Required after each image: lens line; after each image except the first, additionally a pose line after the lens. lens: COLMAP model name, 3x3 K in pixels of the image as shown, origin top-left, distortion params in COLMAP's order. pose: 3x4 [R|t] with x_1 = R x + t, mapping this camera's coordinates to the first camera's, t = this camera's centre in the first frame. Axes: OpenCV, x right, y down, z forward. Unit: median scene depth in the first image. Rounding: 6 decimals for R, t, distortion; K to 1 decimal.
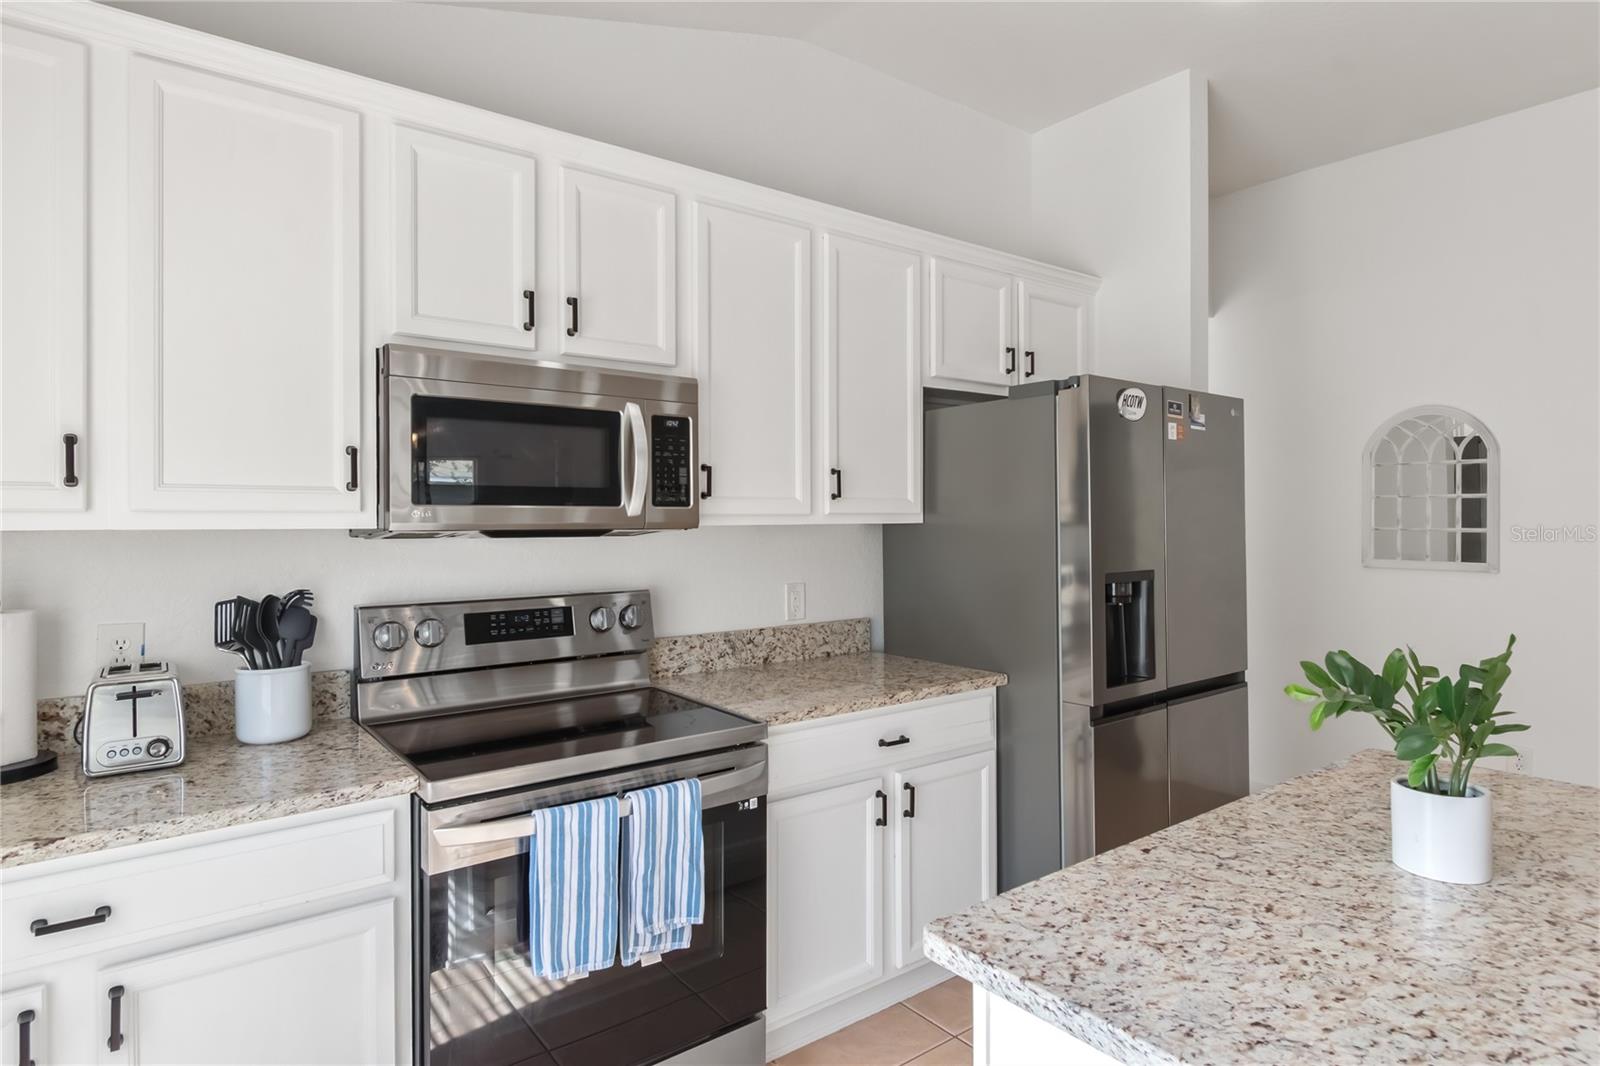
lens RADIAL K [[883.1, 0, 799.6], [0, 883.1, 514.0], [0, 0, 1]] dist [-0.001425, -0.000050]
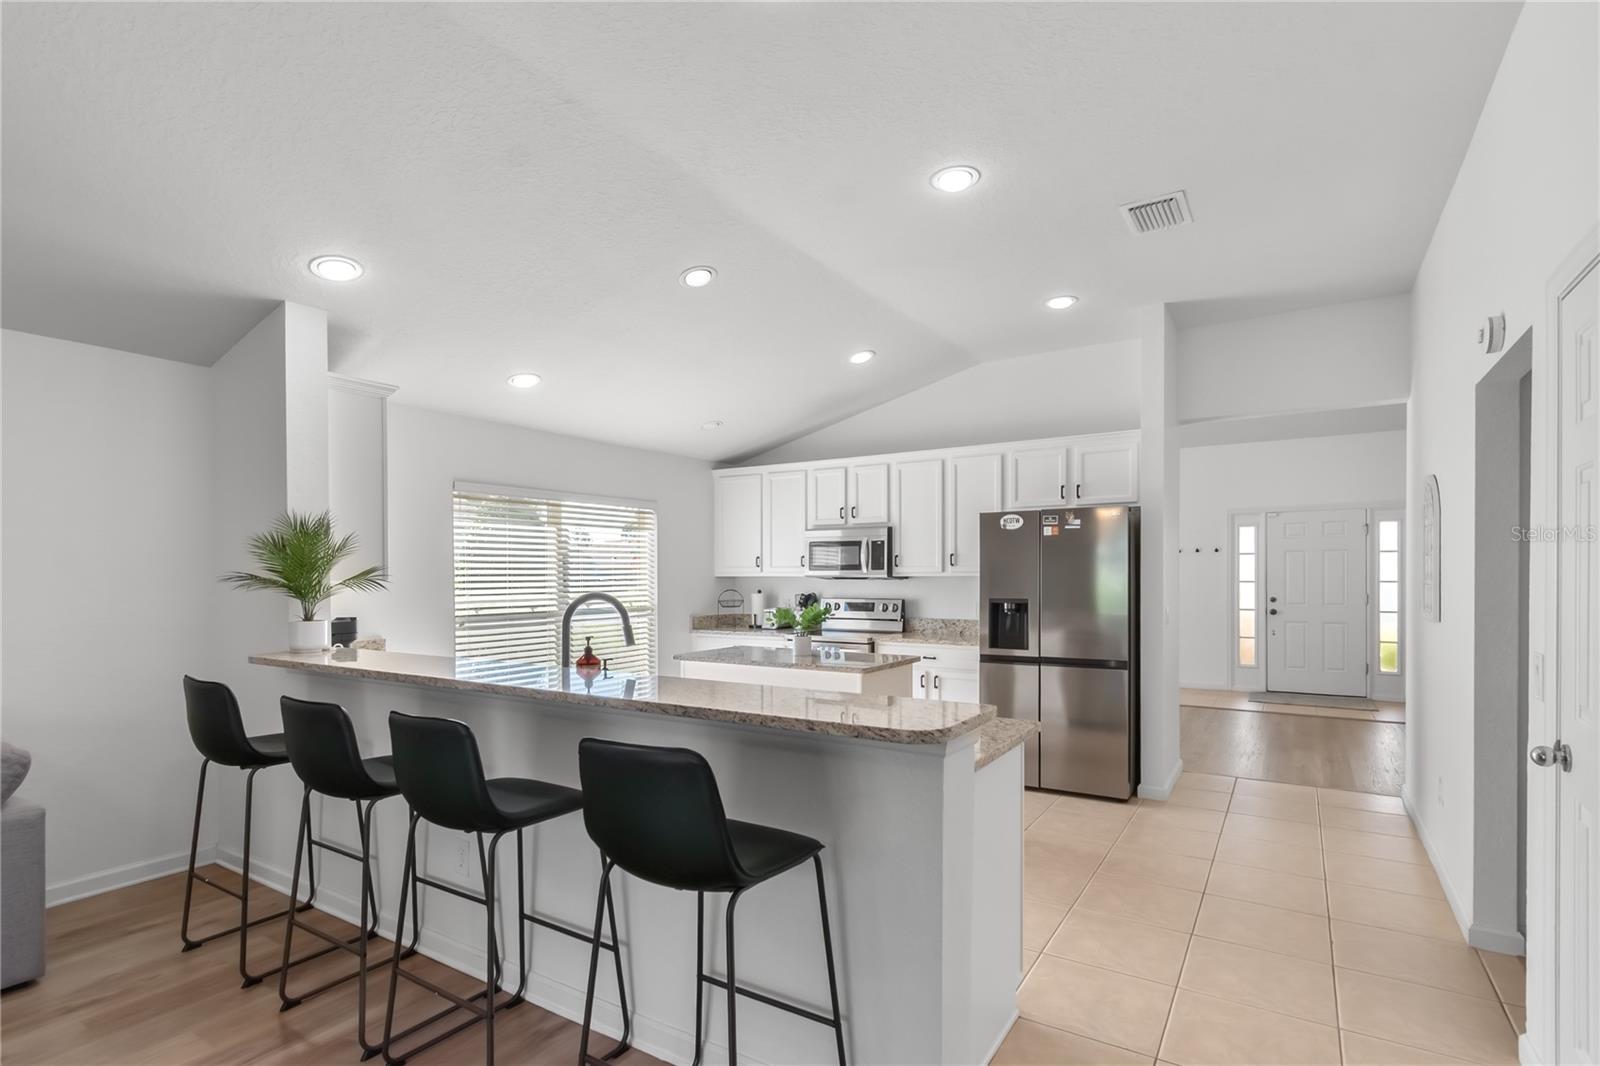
lens RADIAL K [[776.3, 0, 799.7], [0, 776.3, 580.0], [0, 0, 1]] dist [-0.001073, -0.000624]
pose [[0.337122, 0.009765, -0.941410, 2.274134], [0.004318, 0.999920, 0.011918, -0.006641], [0.941451, -0.008083, 0.337053, -0.156798]]
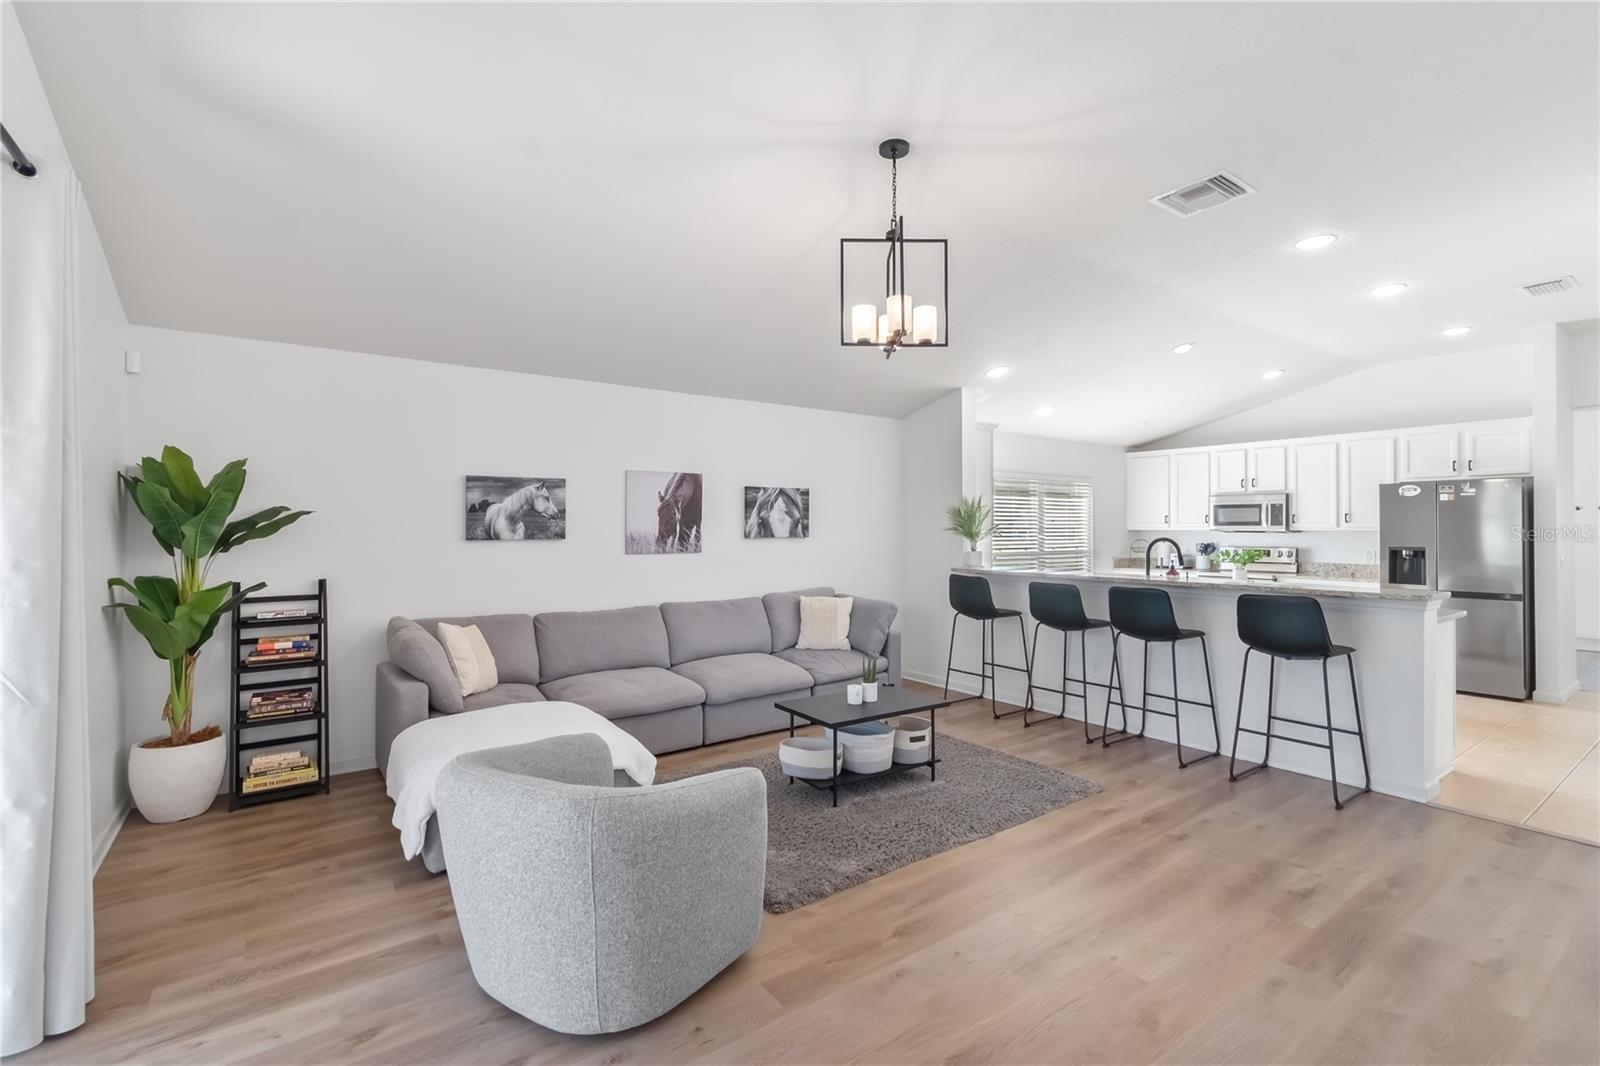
lens RADIAL K [[712.0, 0, 801.1], [0, 712.0, 521.6], [0, 0, 1]] dist [0.000406, -0.000340]
pose [[-0.034282, -0.007093, -0.999387, 3.217818], [0.001663, 0.999973, -0.007154, -0.006707], [0.999411, -0.001908, -0.034269, -1.089132]]
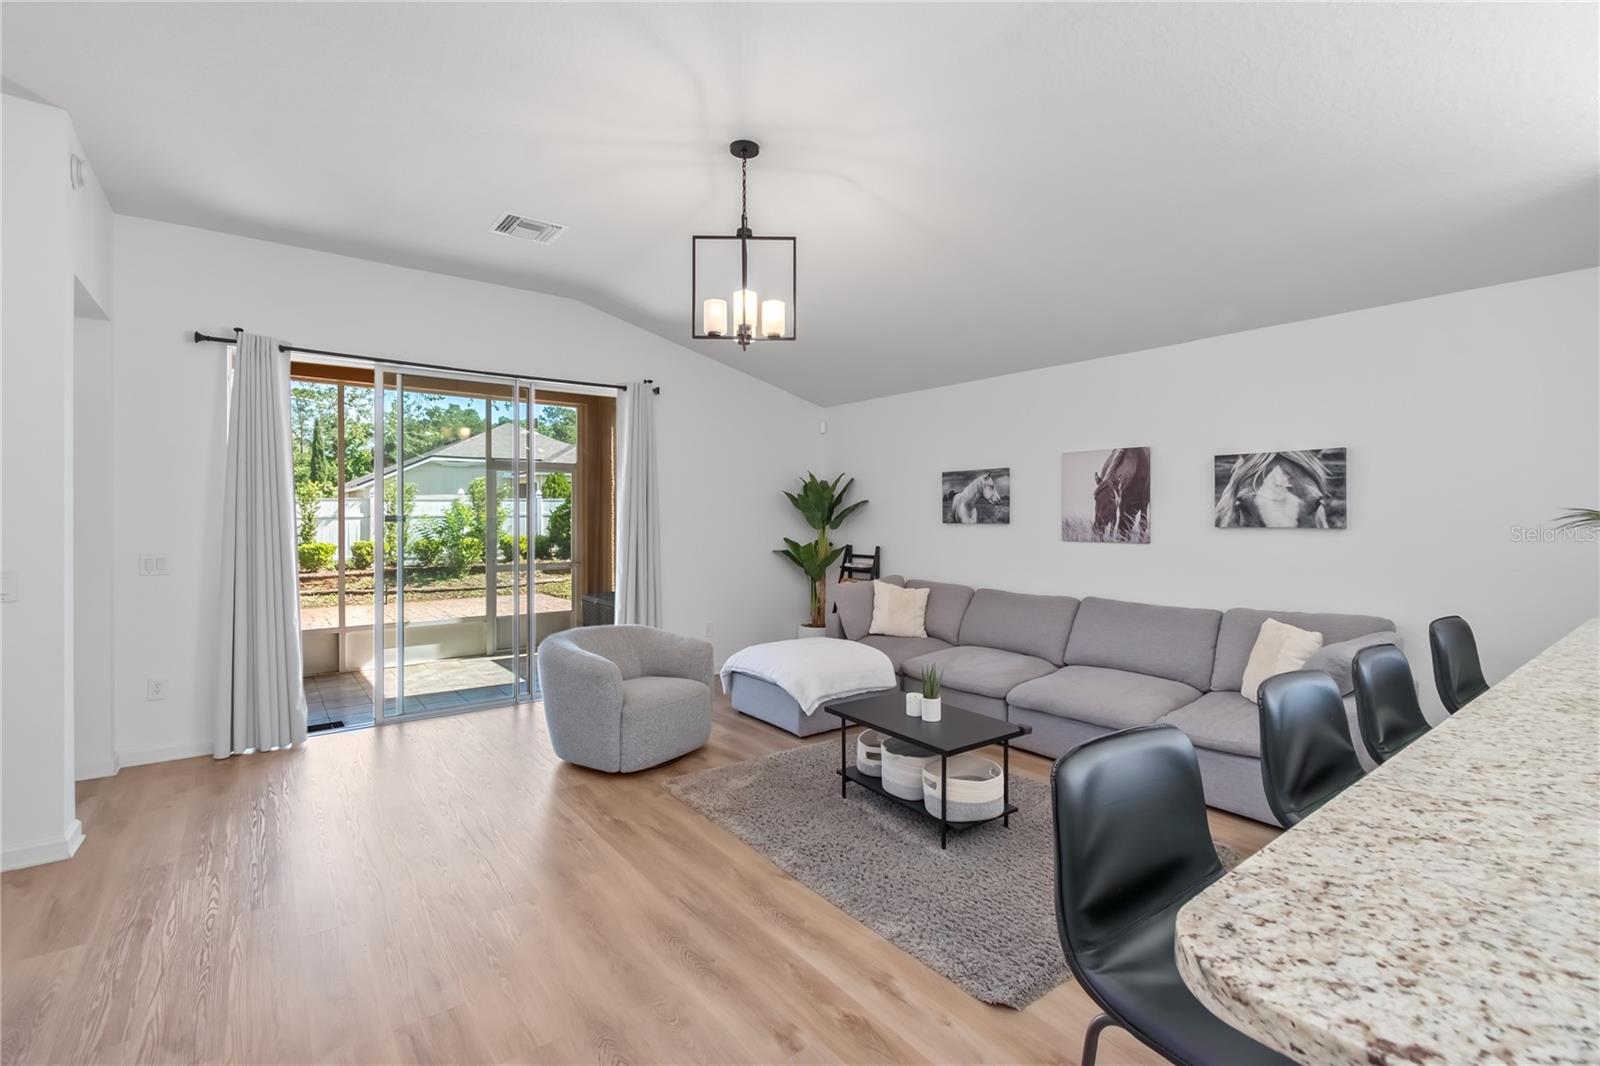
lens RADIAL K [[710.7, 0, 807.6], [0, 710.7, 514.2], [0, 0, 1]] dist [0.001582, 0.000166]
pose [[-0.999987, 0.001811, -0.004808, 1.777287], [0.001813, 0.999998, -0.000483, -0.001290], [0.004807, -0.000492, -0.999988, 0.419086]]
